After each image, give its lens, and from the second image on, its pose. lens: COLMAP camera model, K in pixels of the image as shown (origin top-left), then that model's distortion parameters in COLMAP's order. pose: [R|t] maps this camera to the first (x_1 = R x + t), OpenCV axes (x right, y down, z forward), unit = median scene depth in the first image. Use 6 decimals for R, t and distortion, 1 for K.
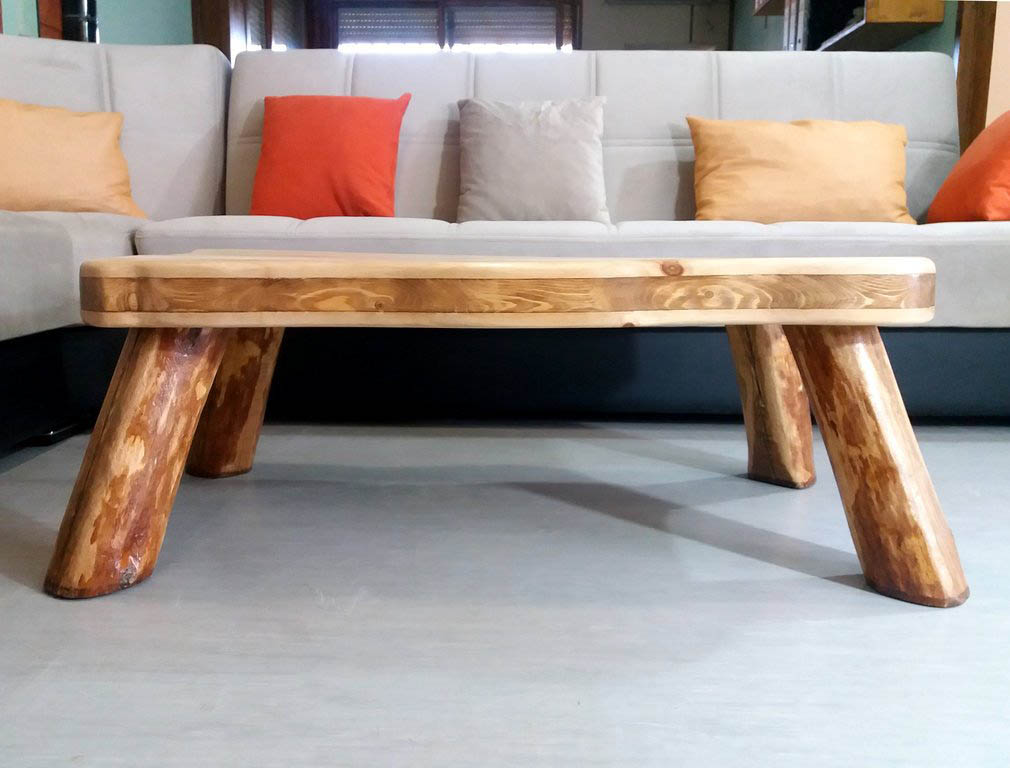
lens RADIAL K [[863.2, 0, 496.3], [0, 863.2, 389.5], [0, 0, 1]] dist [0.037944, -0.060909]
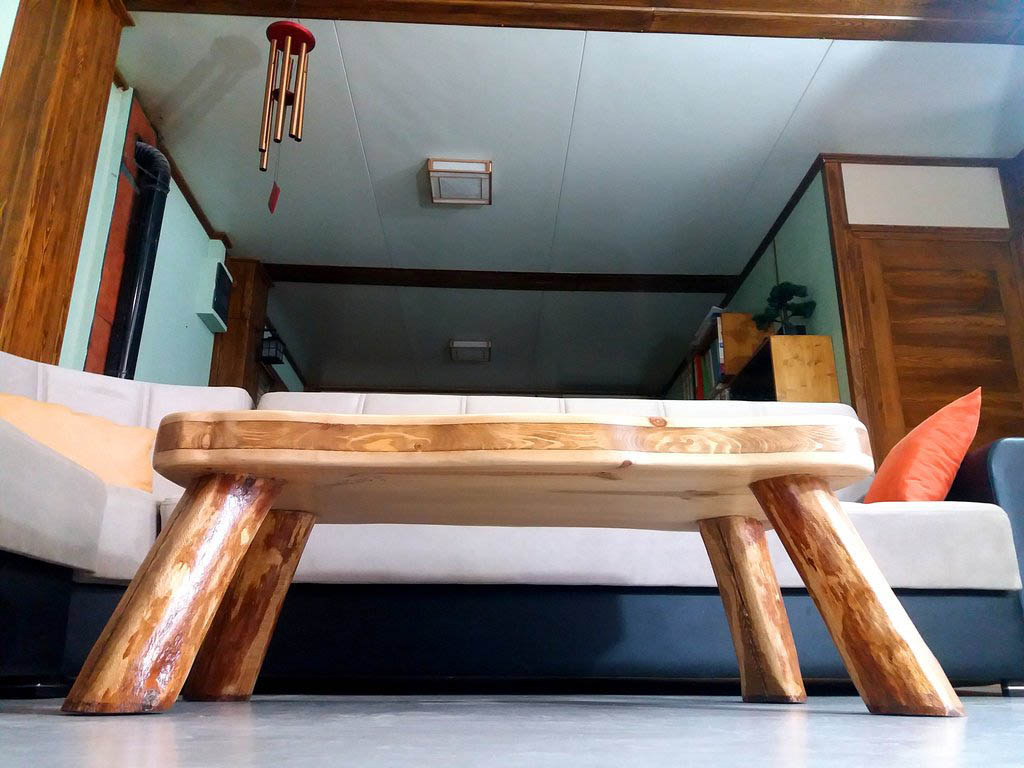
lens RADIAL K [[834.8, 0, 514.5], [0, 834.8, 387.1], [0, 0, 1]] dist [0.065551, -0.095130]
pose [[0.997524, 0.019492, 0.067565, -0.080529], [0.016059, 0.872278, -0.488746, 0.386093], [-0.068463, 0.488621, 0.869806, -0.048186]]
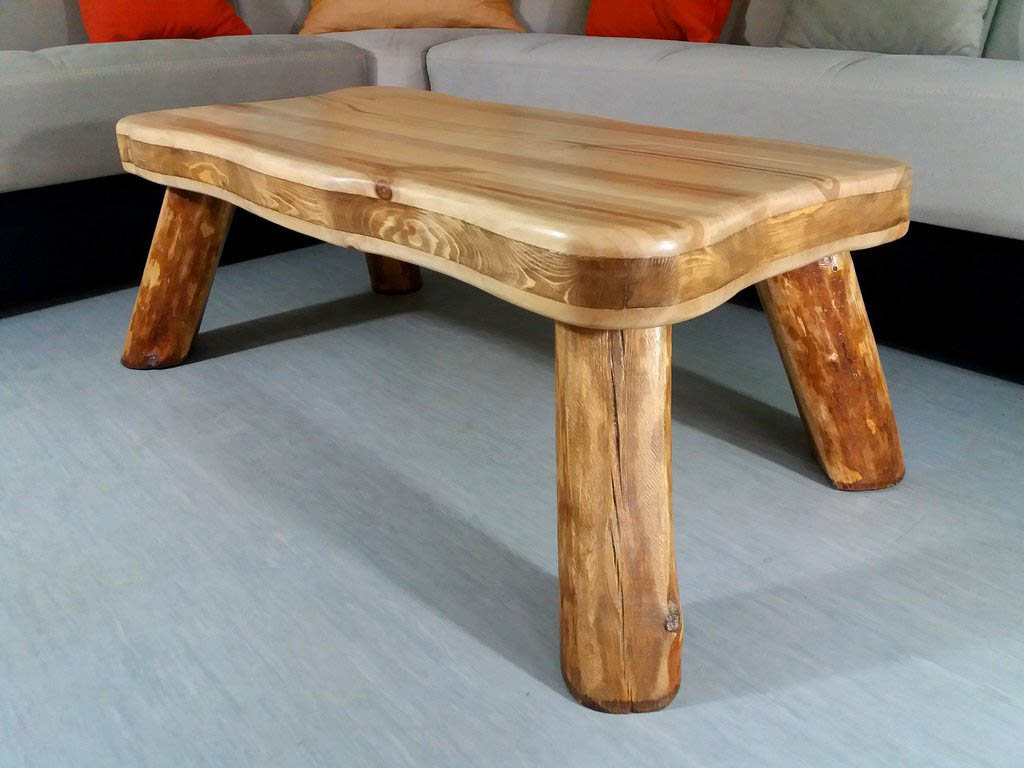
lens RADIAL K [[834.8, 0, 519.4], [0, 834.8, 392.1], [0, 0, 1]] dist [0.065551, -0.095130]
pose [[0.697639, 0.302172, -0.649609, 0.848948], [-0.111257, 0.941399, 0.318417, -0.221731], [0.707758, -0.149866, 0.690375, 0.490907]]
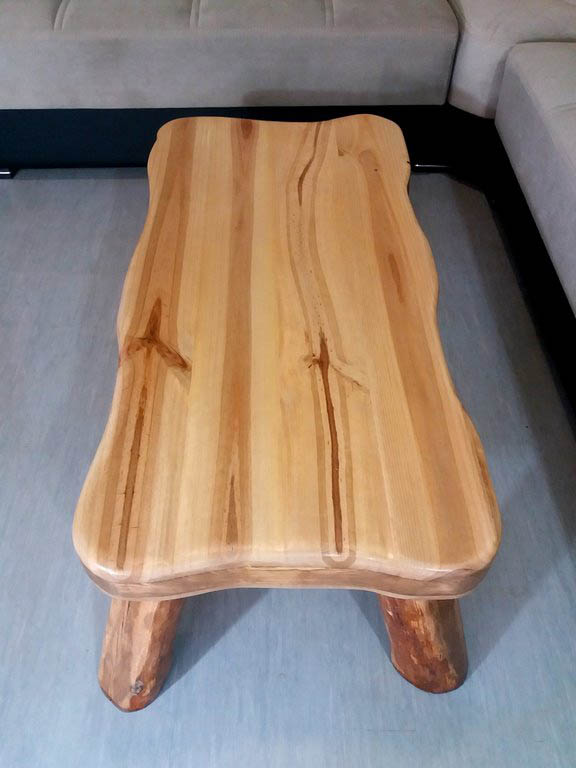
lens RADIAL K [[626.1, 0, 287.9], [0, 626.1, 384.8], [0, 0, 1]] dist [0.065551, -0.095130]
pose [[0.035480, 0.774399, -0.631702, 0.782521], [-0.191922, 0.625615, 0.756156, -0.828316], [0.980769, 0.094408, 0.170821, 1.051022]]
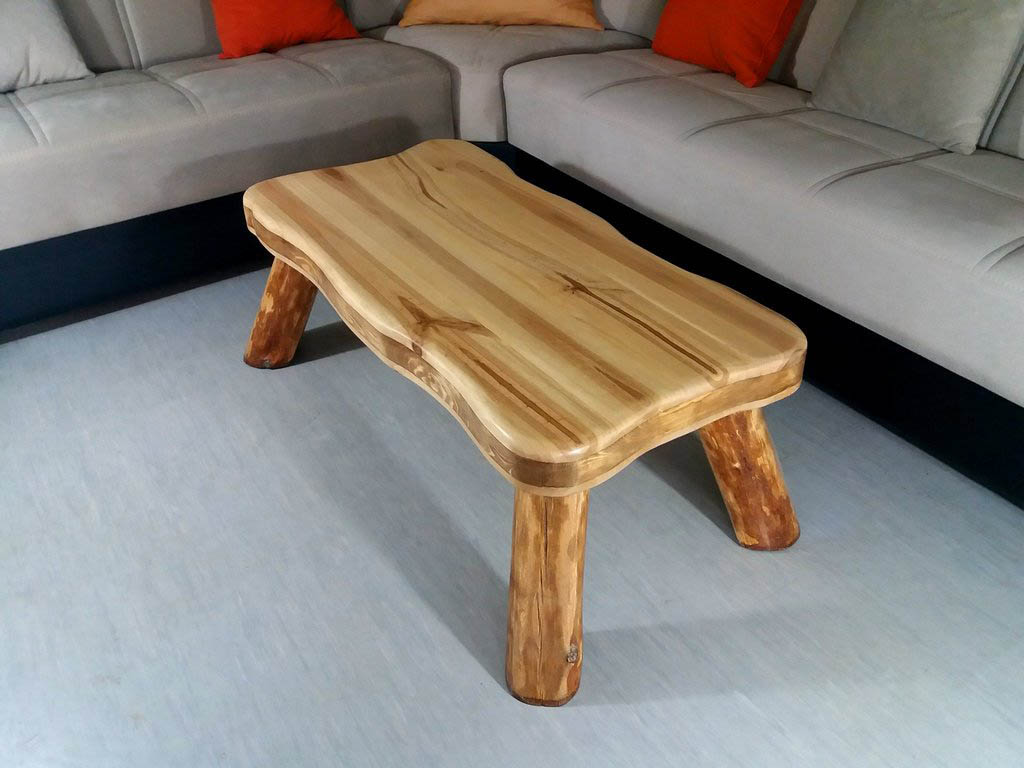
lens RADIAL K [[834.8, 0, 519.9], [0, 834.8, 390.9], [0, 0, 1]] dist [0.065551, -0.095130]
pose [[0.584387, 0.473761, -0.658818, 1.065445], [-0.141559, 0.858947, 0.492109, -0.670764], [0.799032, -0.194320, 0.569023, 0.416466]]
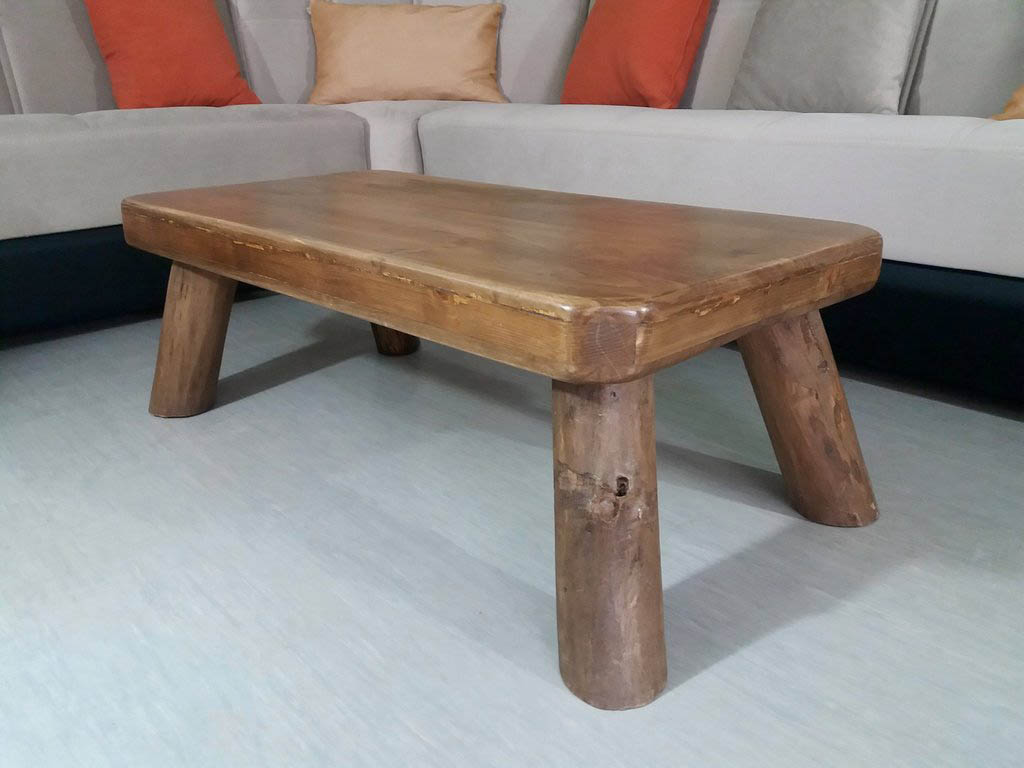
lens RADIAL K [[834.8, 0, 516.3], [0, 834.8, 390.7], [0, 0, 1]] dist [0.065551, -0.095130]
pose [[0.694290, 0.239572, -0.678651, 1.015566], [-0.107760, 0.966944, 0.231100, -0.171623], [0.711582, -0.087319, 0.697156, 0.403948]]
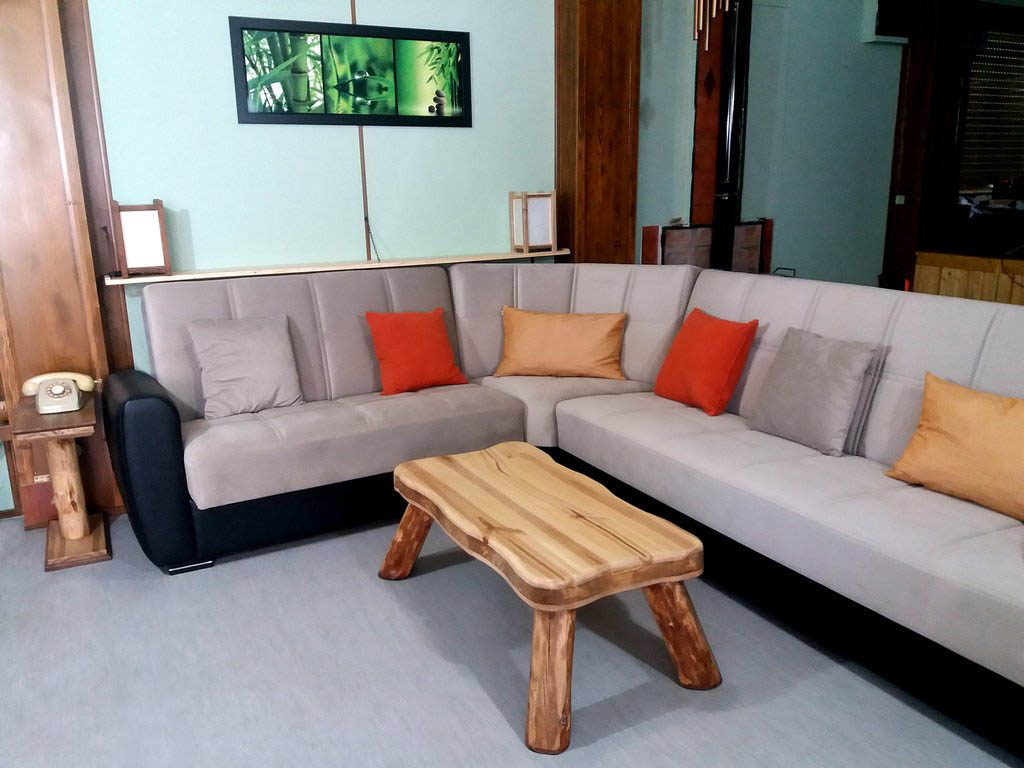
lens RADIAL K [[834.8, 0, 509.1], [0, 834.8, 374.2], [0, 0, 1]] dist [0.065551, -0.095130]
pose [[0.481954, 0.182930, -0.856888, 1.968731], [-0.135032, 0.981787, 0.133645, -0.842414], [0.865729, 0.051297, 0.497878, -0.058521]]
